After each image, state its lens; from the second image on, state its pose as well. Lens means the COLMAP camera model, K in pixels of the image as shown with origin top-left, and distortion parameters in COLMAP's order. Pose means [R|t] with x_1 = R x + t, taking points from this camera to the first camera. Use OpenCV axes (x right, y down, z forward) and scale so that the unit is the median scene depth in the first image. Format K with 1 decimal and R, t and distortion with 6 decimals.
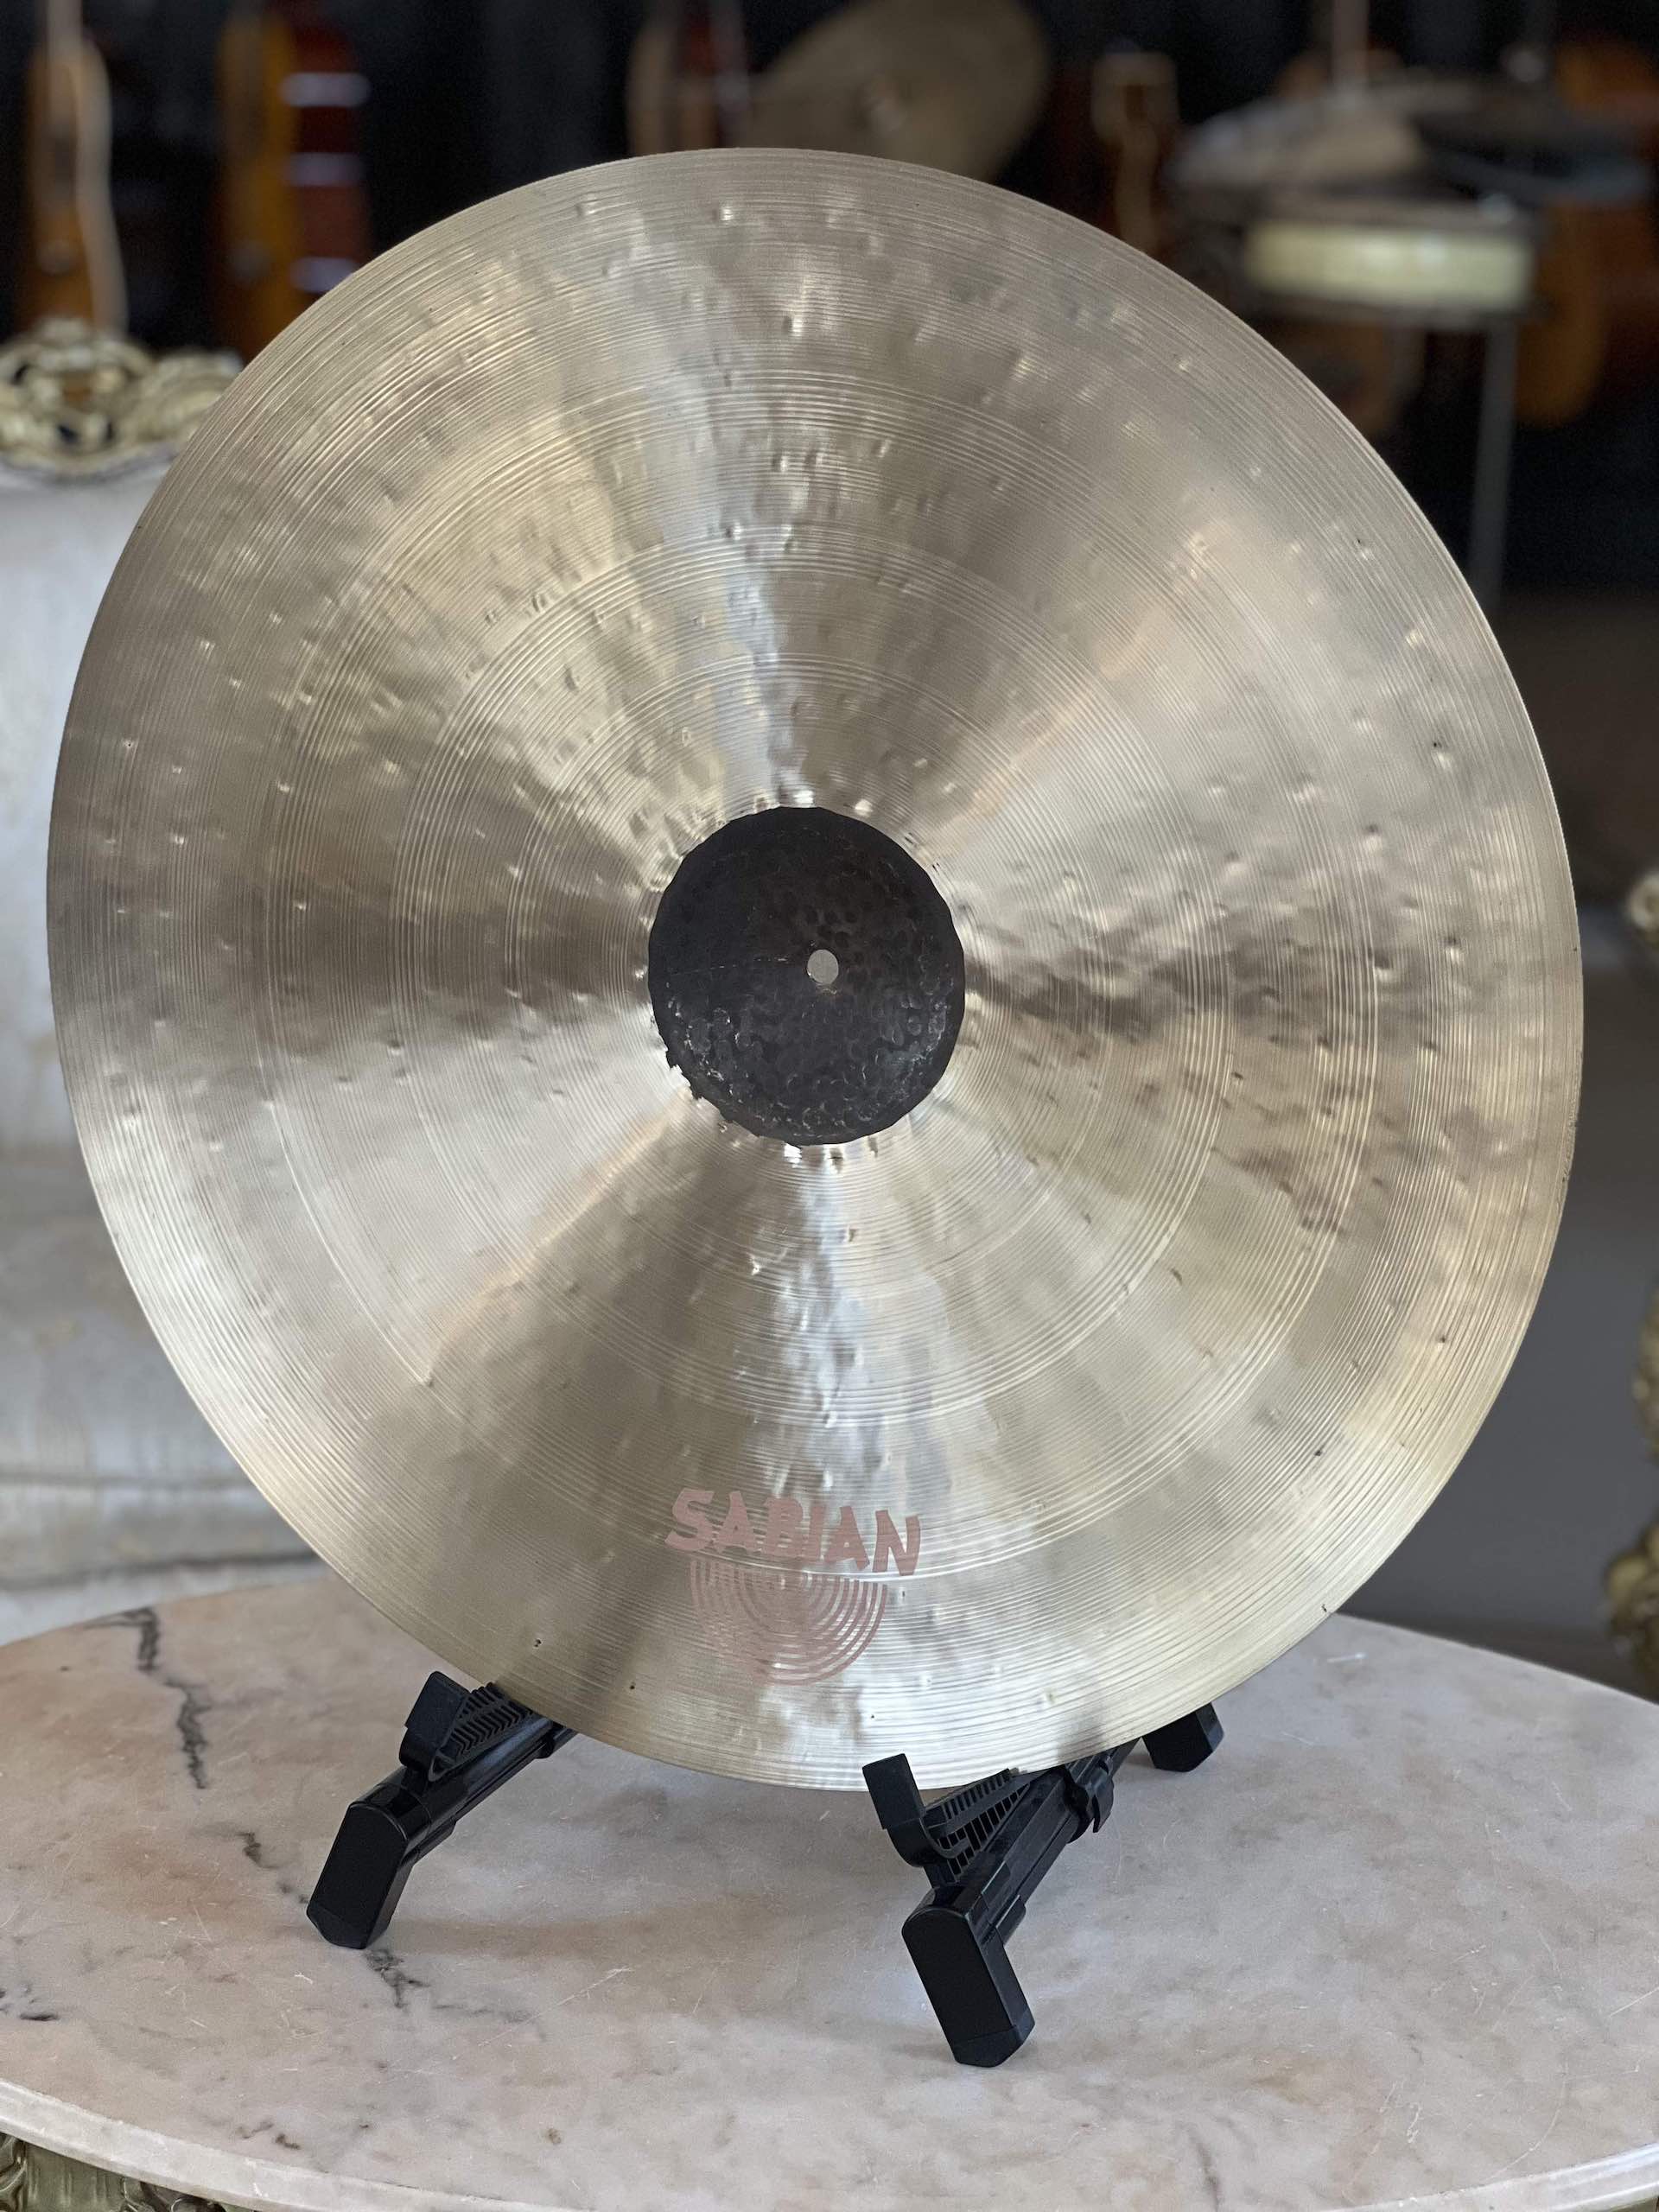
lens RADIAL K [[4936.5, 0, 837.4], [0, 4936.5, 1095.2], [0, 0, 1]] dist [0.192058, 0.000000]
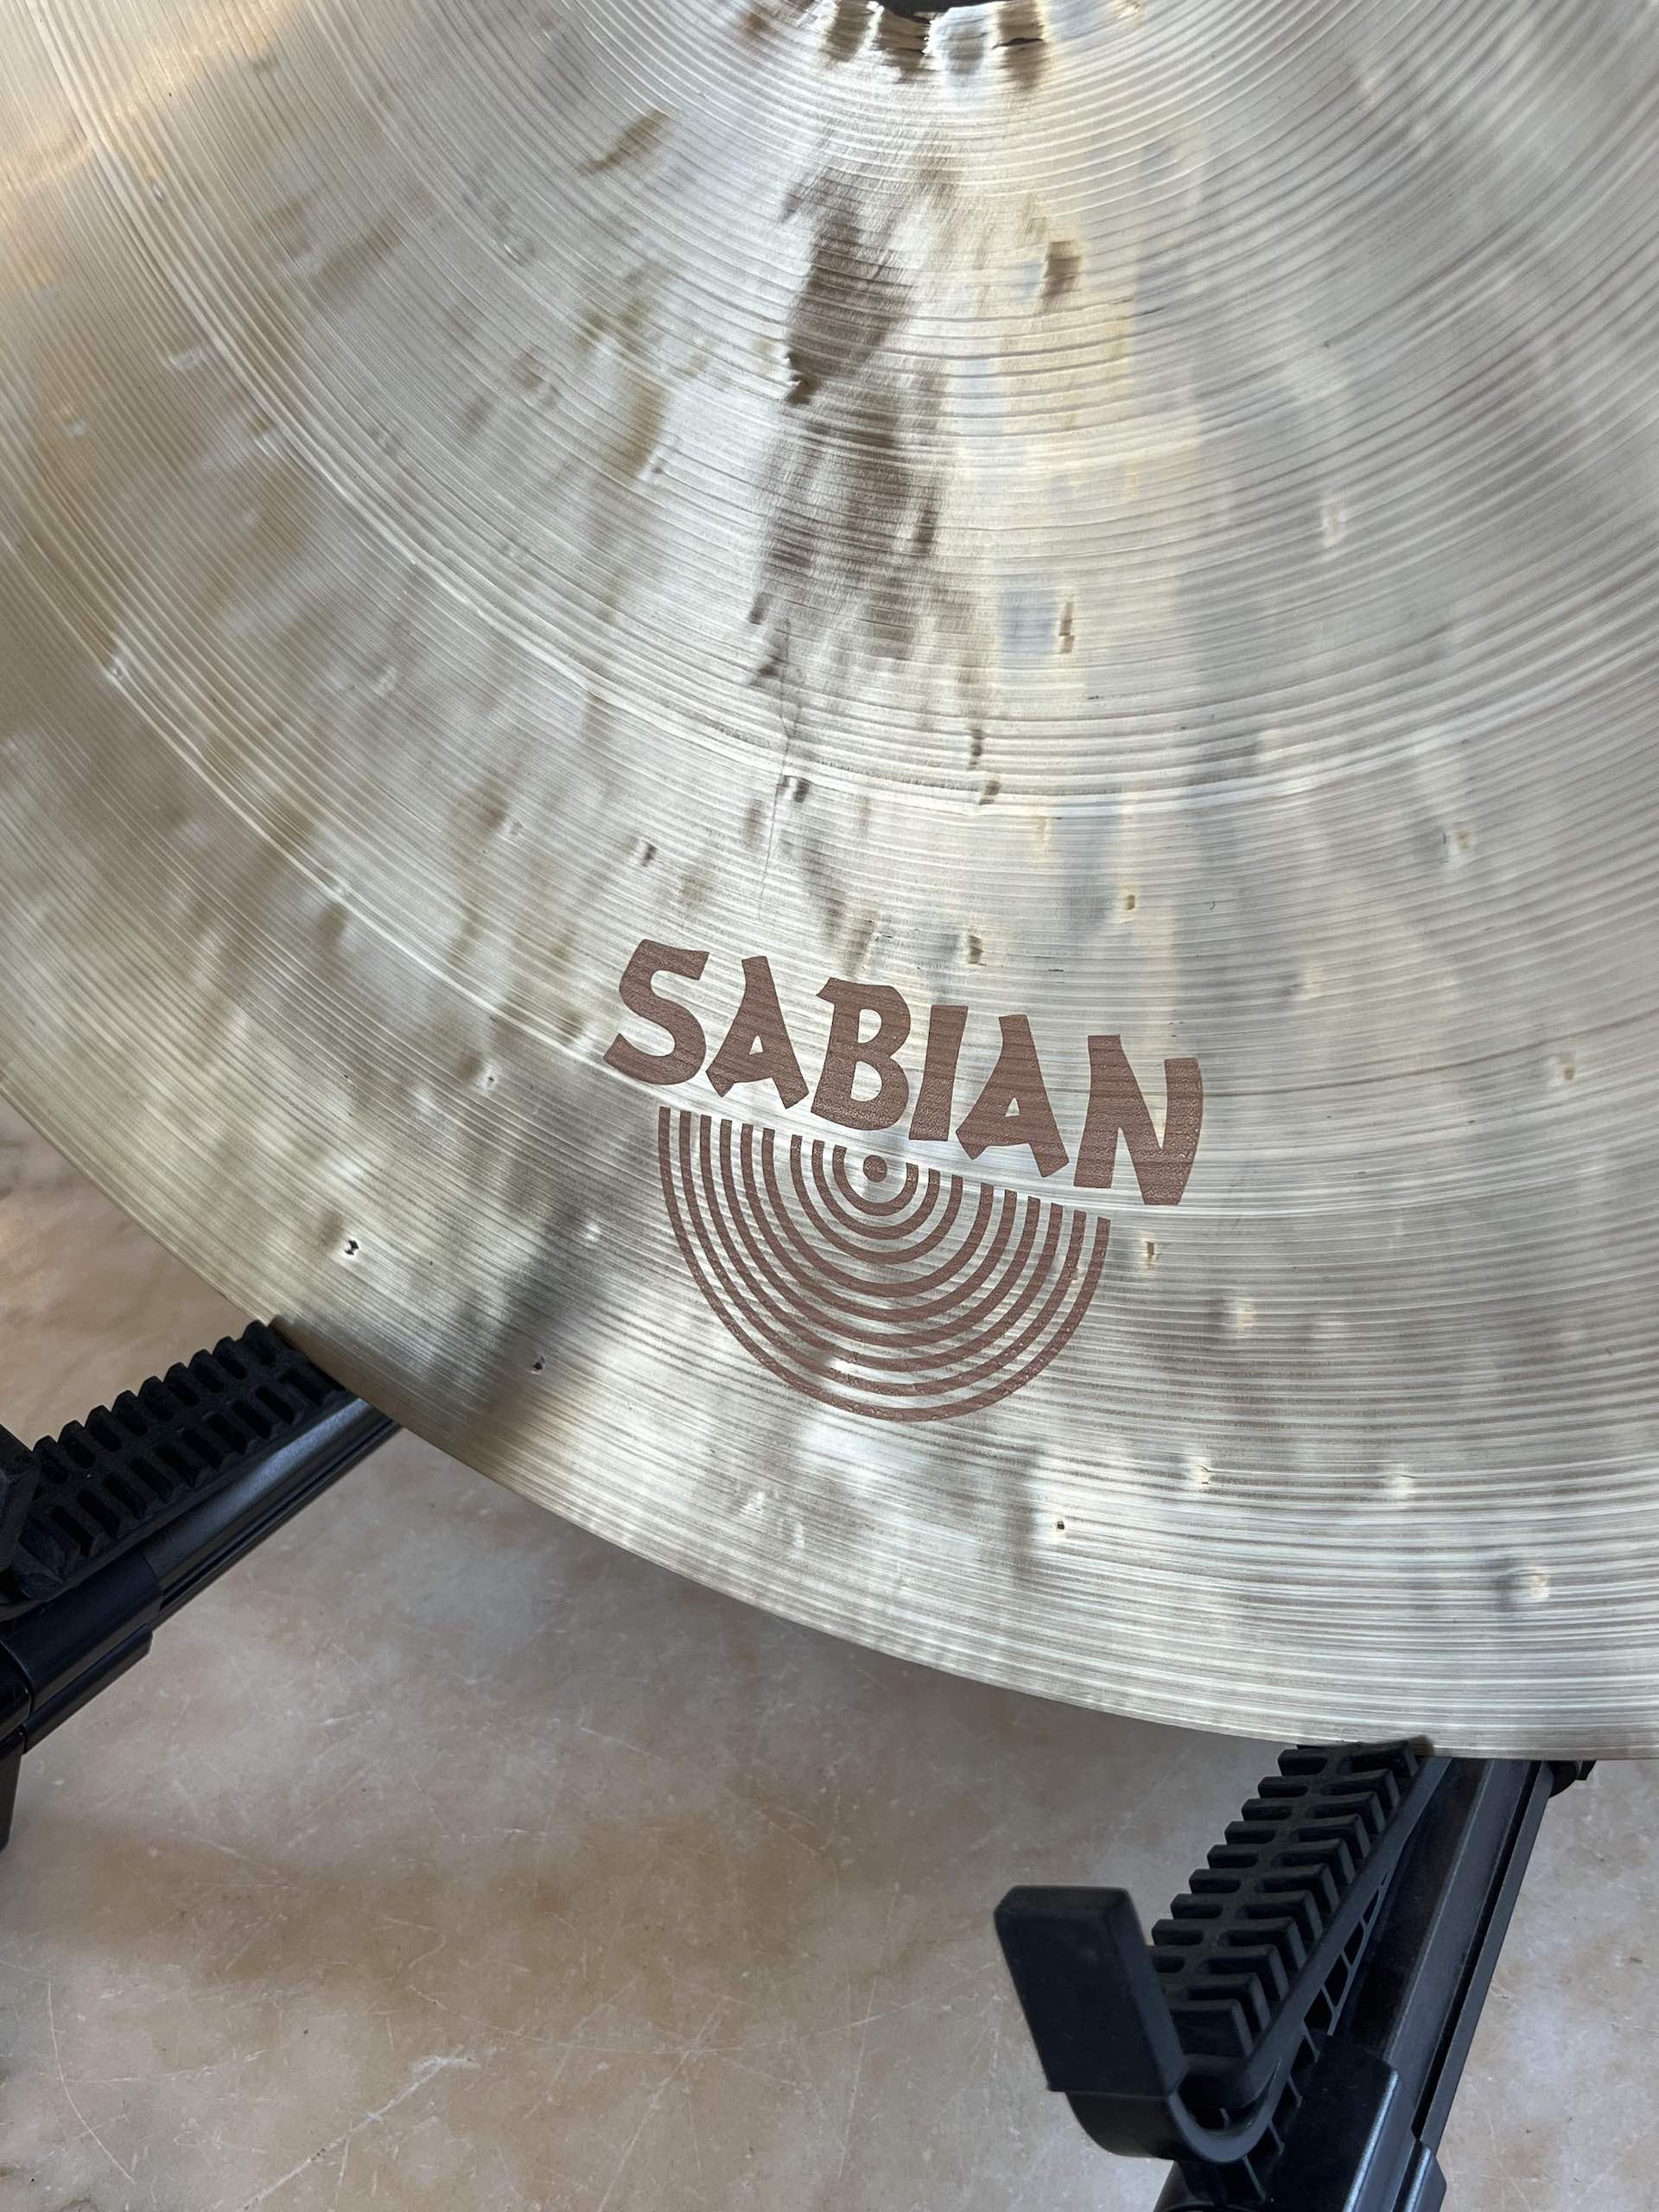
lens RADIAL K [[2258.8, 0, 836.5], [0, 2258.8, 1110.1], [0, 0, 1]] dist [0.055255, 0.000000]
pose [[0.990681, 0.047720, -0.127568, 0.011022], [-0.015017, 0.969172, 0.245926, 0.046592], [0.135371, -0.241718, 0.960857, 0.825468]]
